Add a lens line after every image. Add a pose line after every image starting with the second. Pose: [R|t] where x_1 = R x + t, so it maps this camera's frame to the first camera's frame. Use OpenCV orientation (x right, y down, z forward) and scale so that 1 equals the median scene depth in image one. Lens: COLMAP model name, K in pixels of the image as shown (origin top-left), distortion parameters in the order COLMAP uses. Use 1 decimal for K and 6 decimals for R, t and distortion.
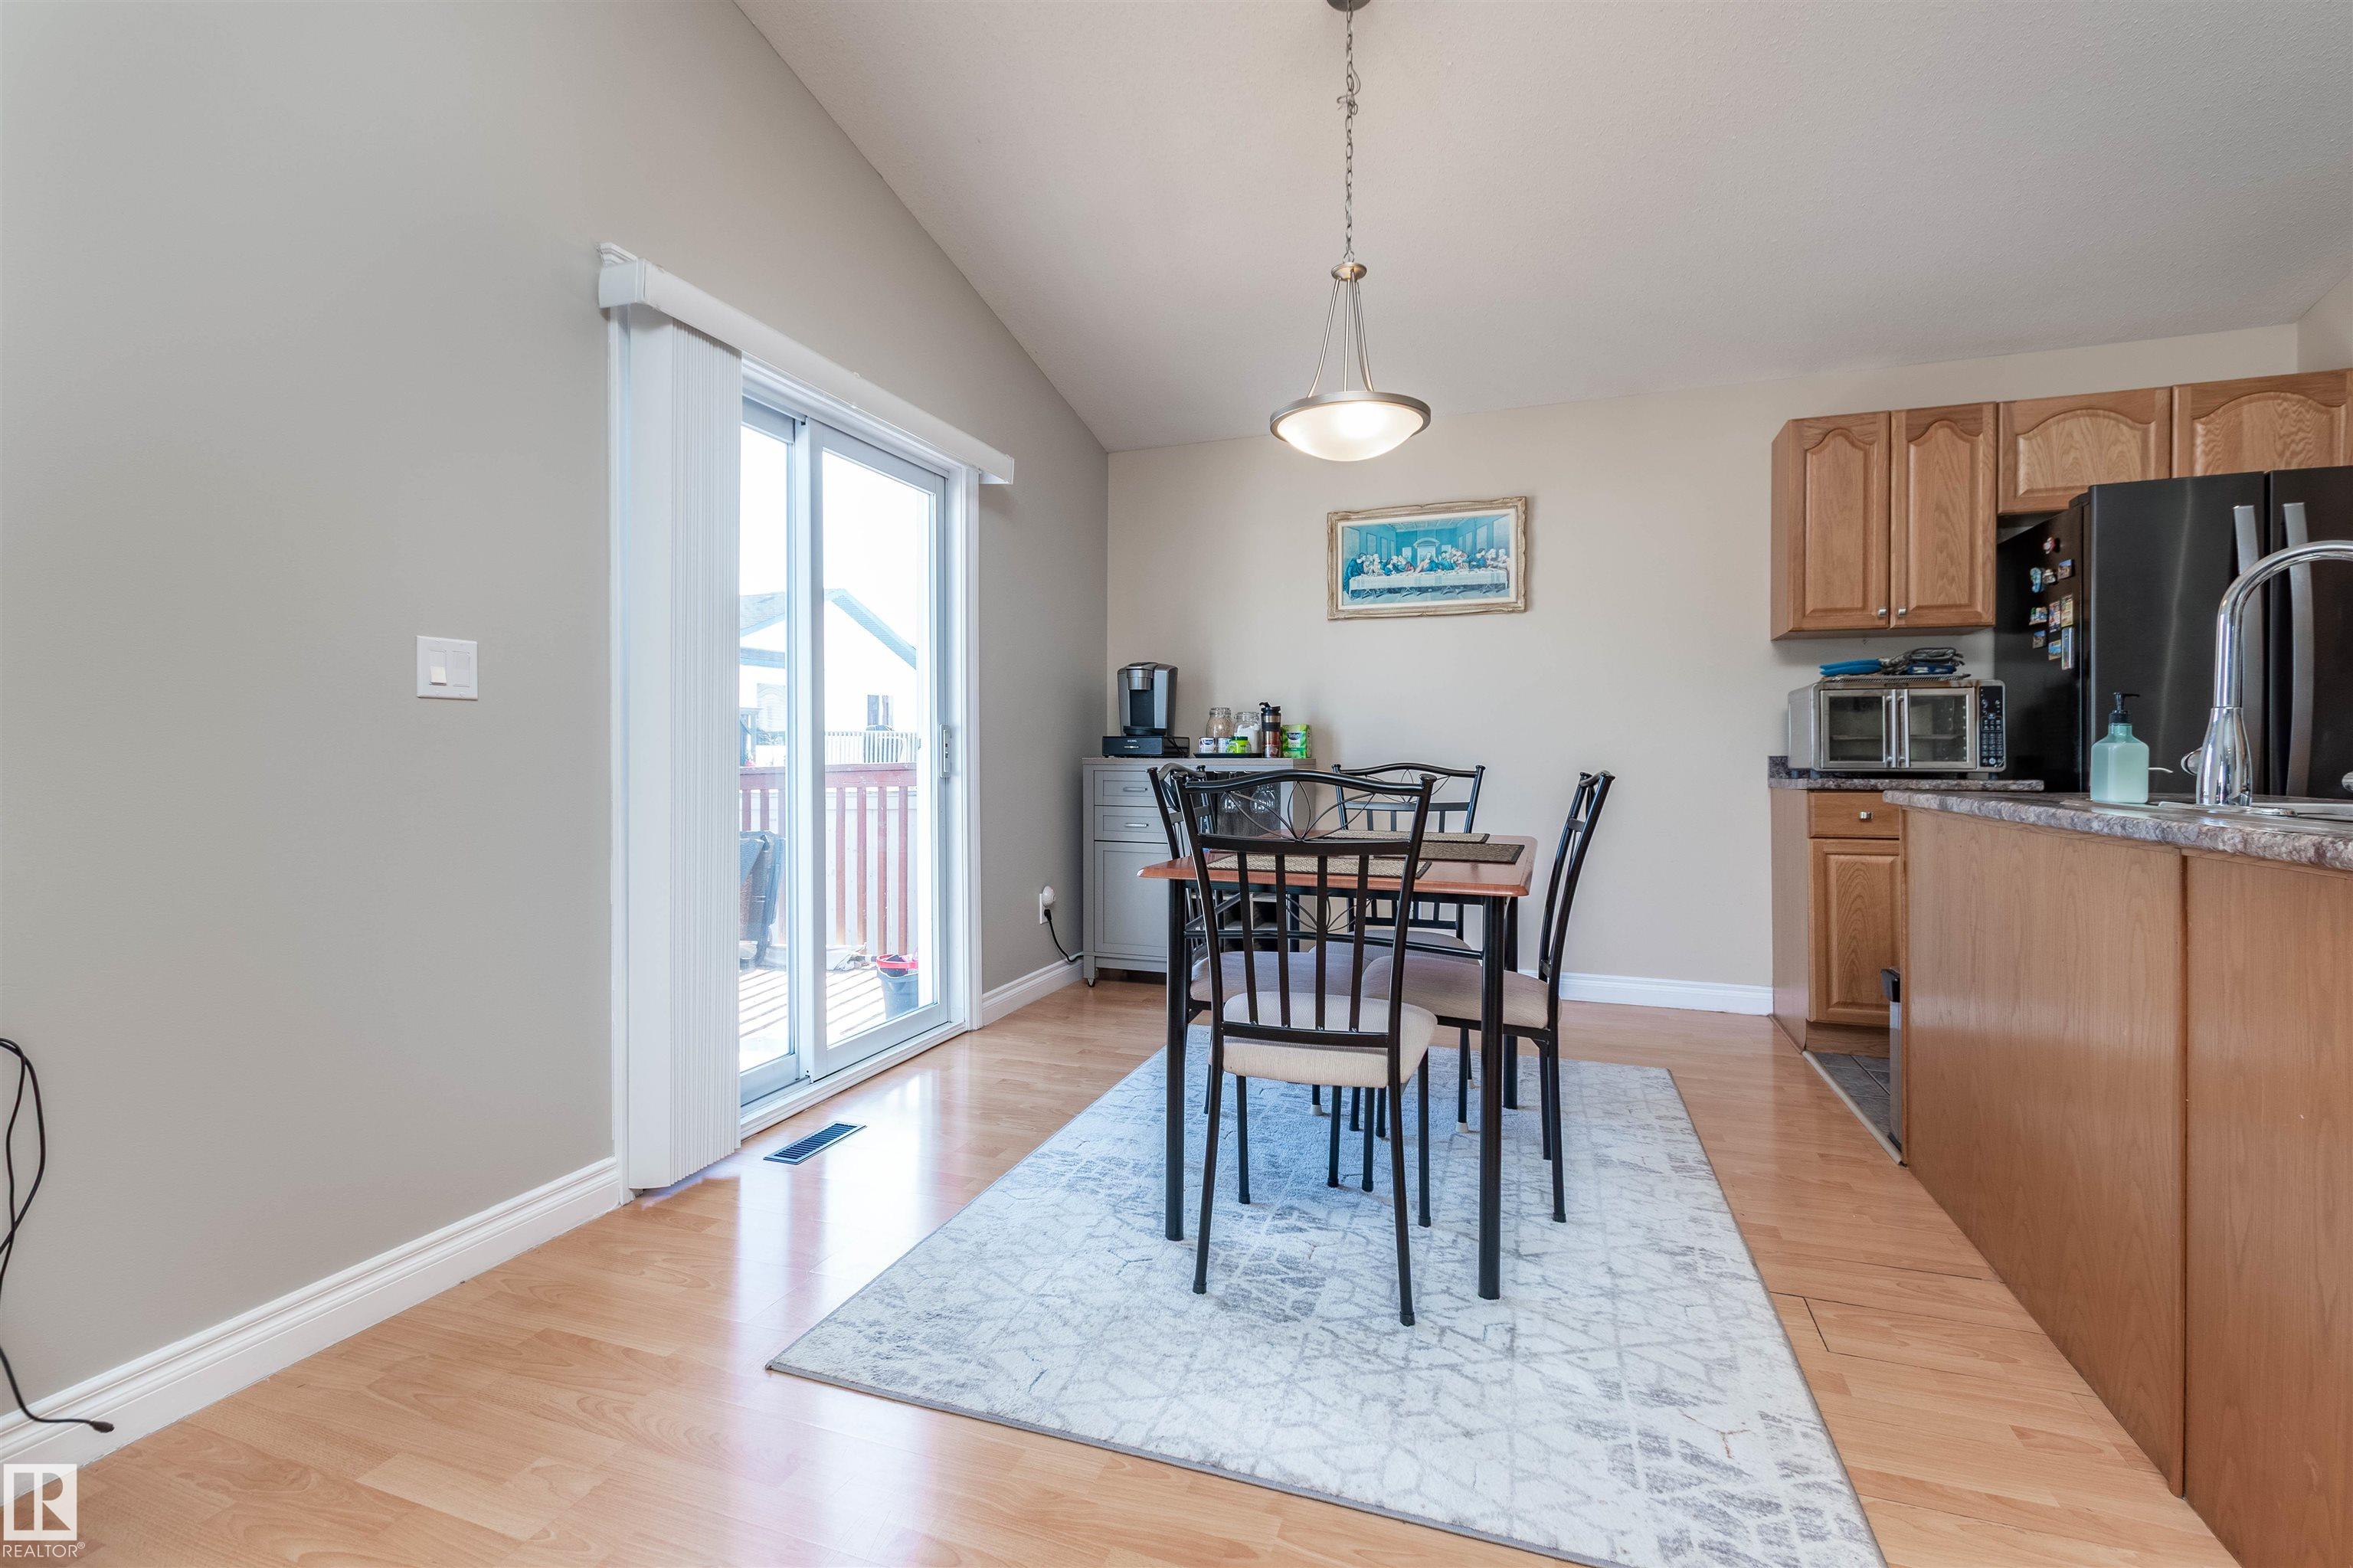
lens RADIAL K [[1041.5, 0, 1153.1], [0, 1041.5, 733.4], [0, 0, 1]] dist [0.001169, -0.000061]
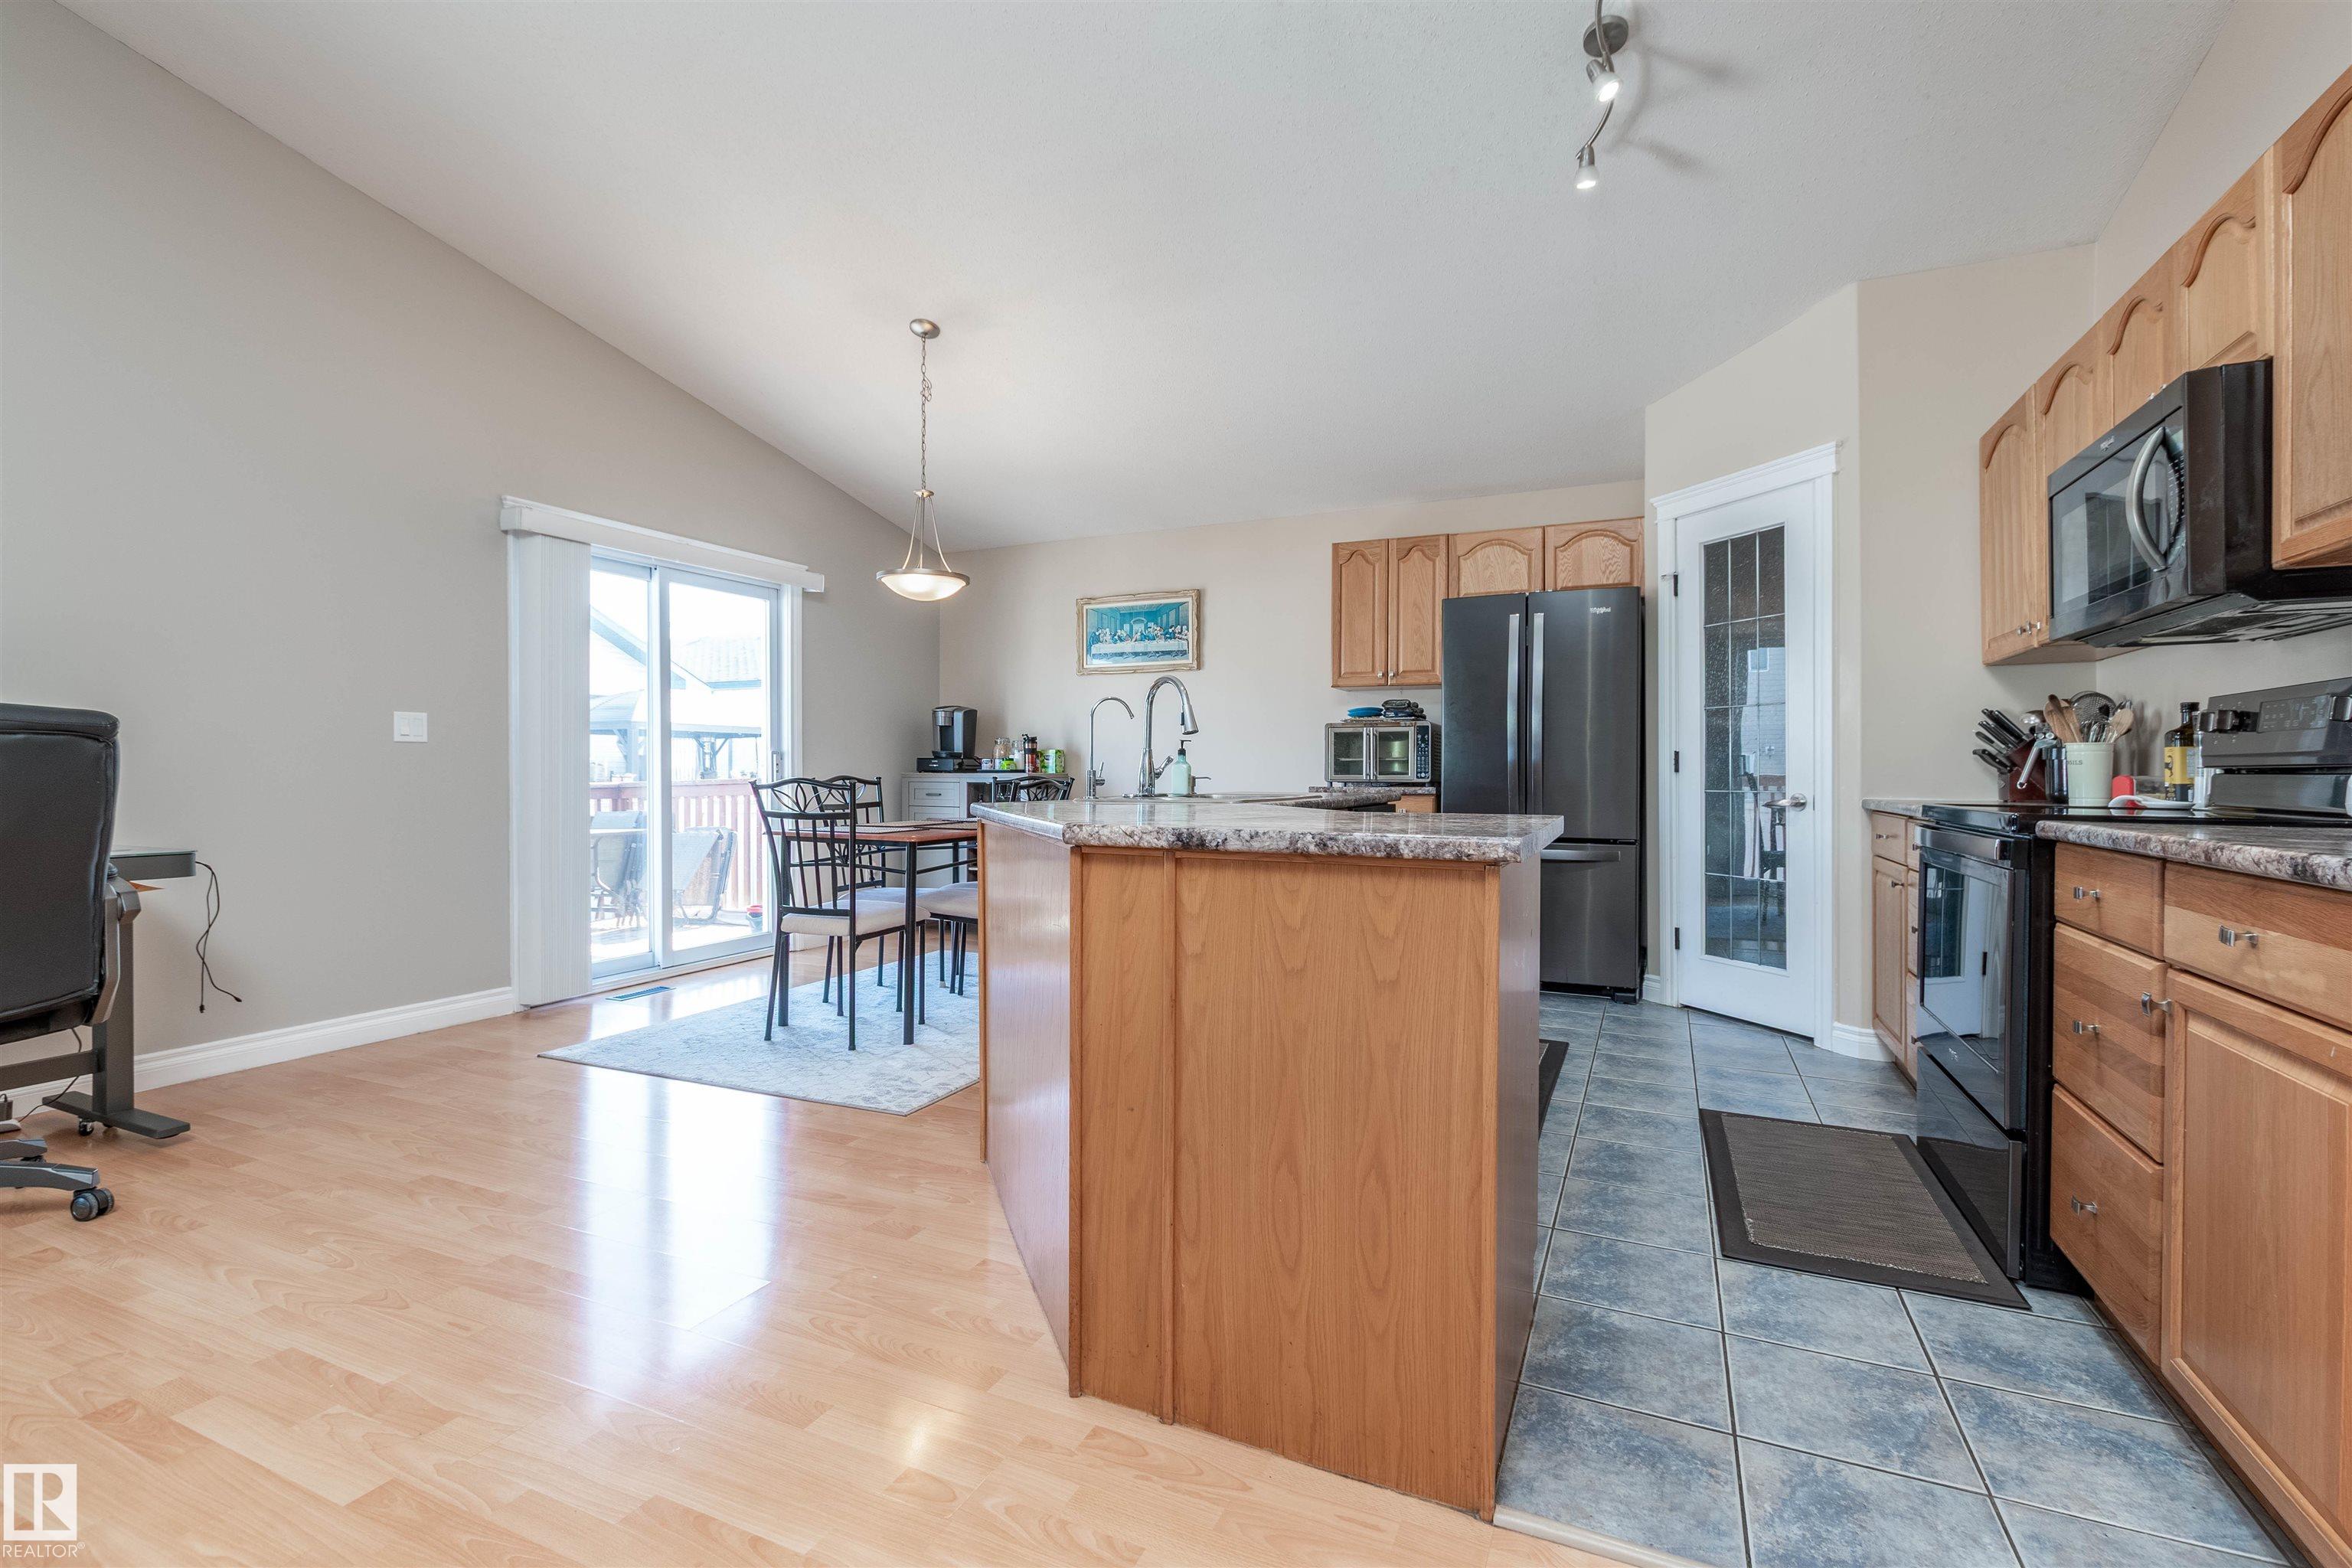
lens RADIAL K [[1029.6, 0, 1191.6], [0, 1029.6, 769.8], [0, 0, 1]] dist [0.002708, 0.000075]
pose [[0.997669, 0.000377, -0.068243, 0.508992], [0.001013, 0.999793, 0.020337, -0.011004], [0.068237, -0.020359, 0.997461, -0.465287]]
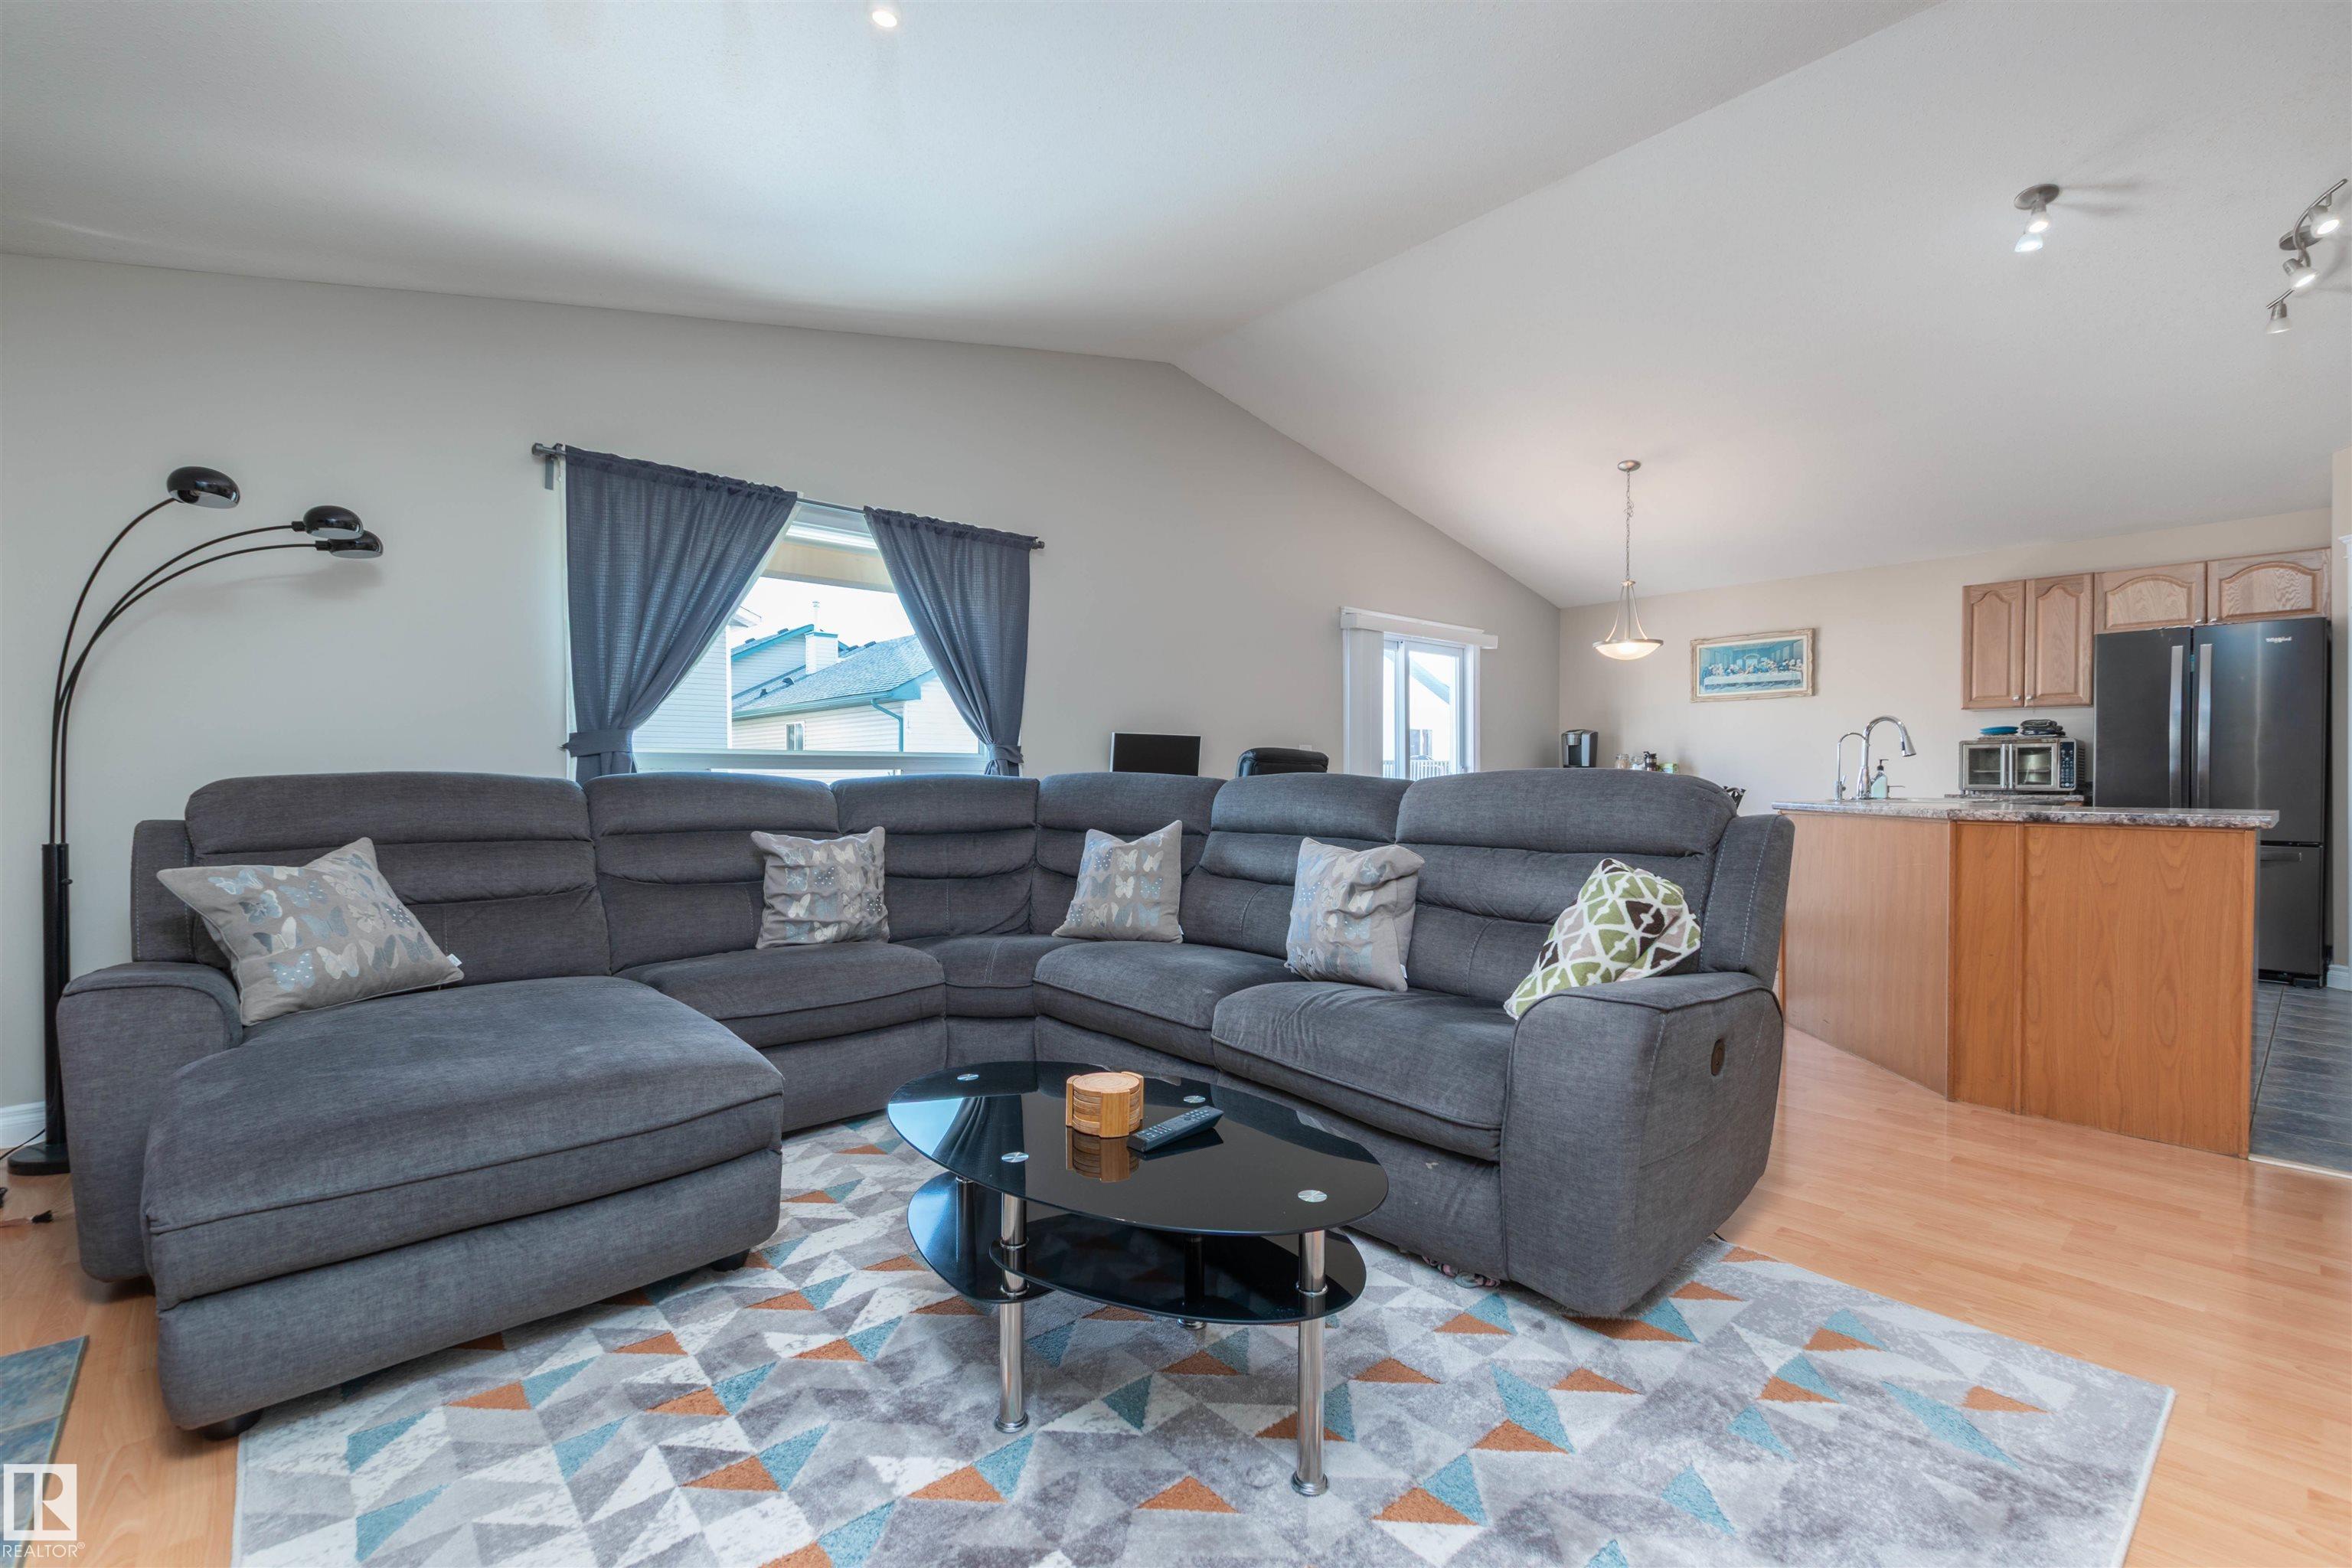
lens RADIAL K [[1020.3, 0, 1176.0], [0, 1020.3, 784.0], [0, 0, 1]] dist [0.003857, -0.003582]
pose [[0.883015, 0.002412, -0.469339, 0.255329], [0.009644, 0.999682, 0.023280, -0.026508], [0.469246, -0.025083, 0.882711, -1.093270]]
